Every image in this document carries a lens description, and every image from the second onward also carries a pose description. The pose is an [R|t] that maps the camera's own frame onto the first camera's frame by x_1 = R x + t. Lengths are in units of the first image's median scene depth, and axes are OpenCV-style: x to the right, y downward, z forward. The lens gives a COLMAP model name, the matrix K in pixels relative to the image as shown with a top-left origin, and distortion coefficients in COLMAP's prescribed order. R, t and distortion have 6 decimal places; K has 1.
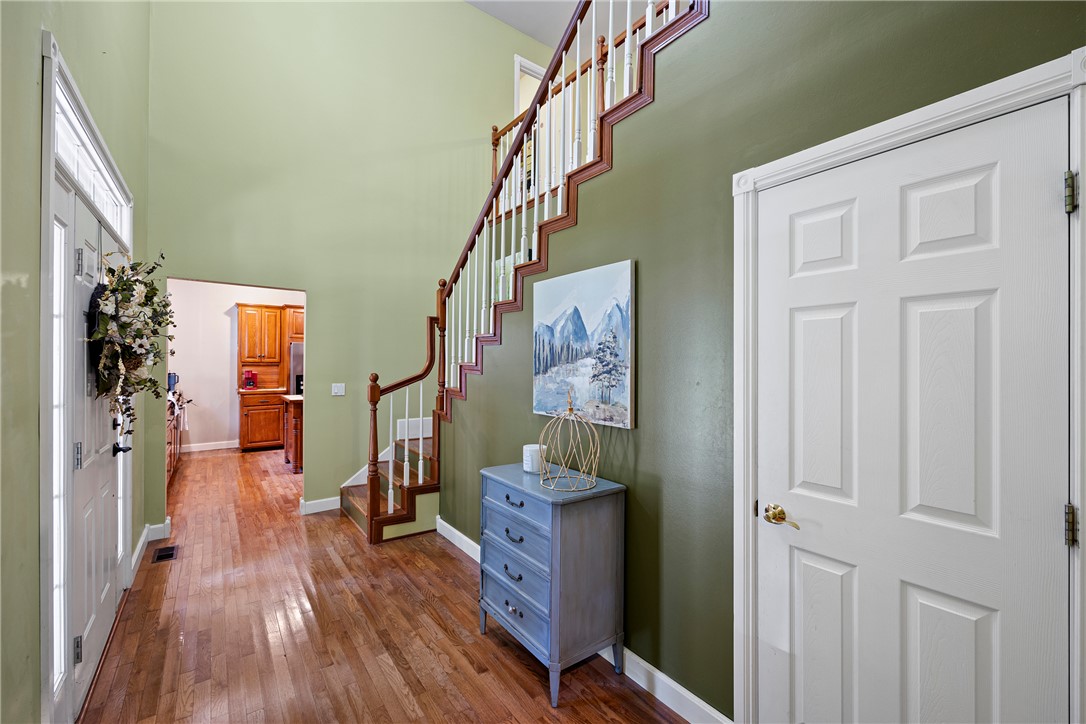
lens RADIAL K [[442.0, 0, 543.3], [0, 442.0, 361.1], [0, 0, 1]] dist [-0.004577, -0.000543]
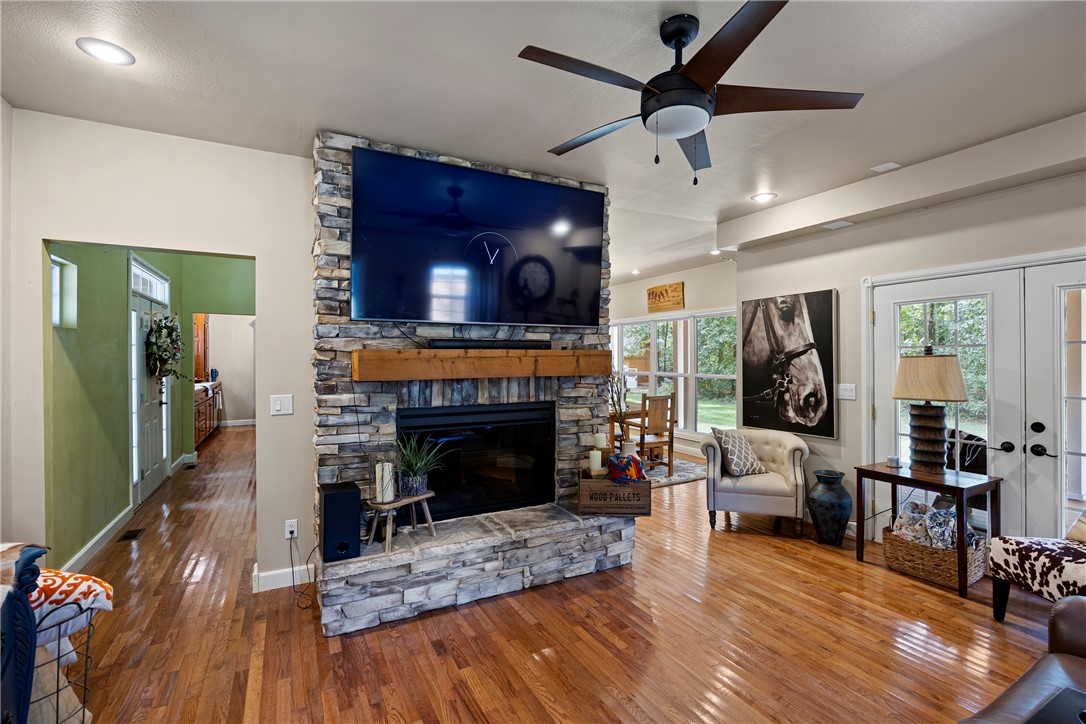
lens RADIAL K [[494.9, 0, 546.7], [0, 494.9, 359.7], [0, 0, 1]] dist [-0.001623, 0.000041]
pose [[0.987581, -0.008336, -0.156889, 1.480647], [0.009554, 0.999930, 0.007011, -0.009271], [0.156820, -0.008423, 0.987591, -1.265929]]
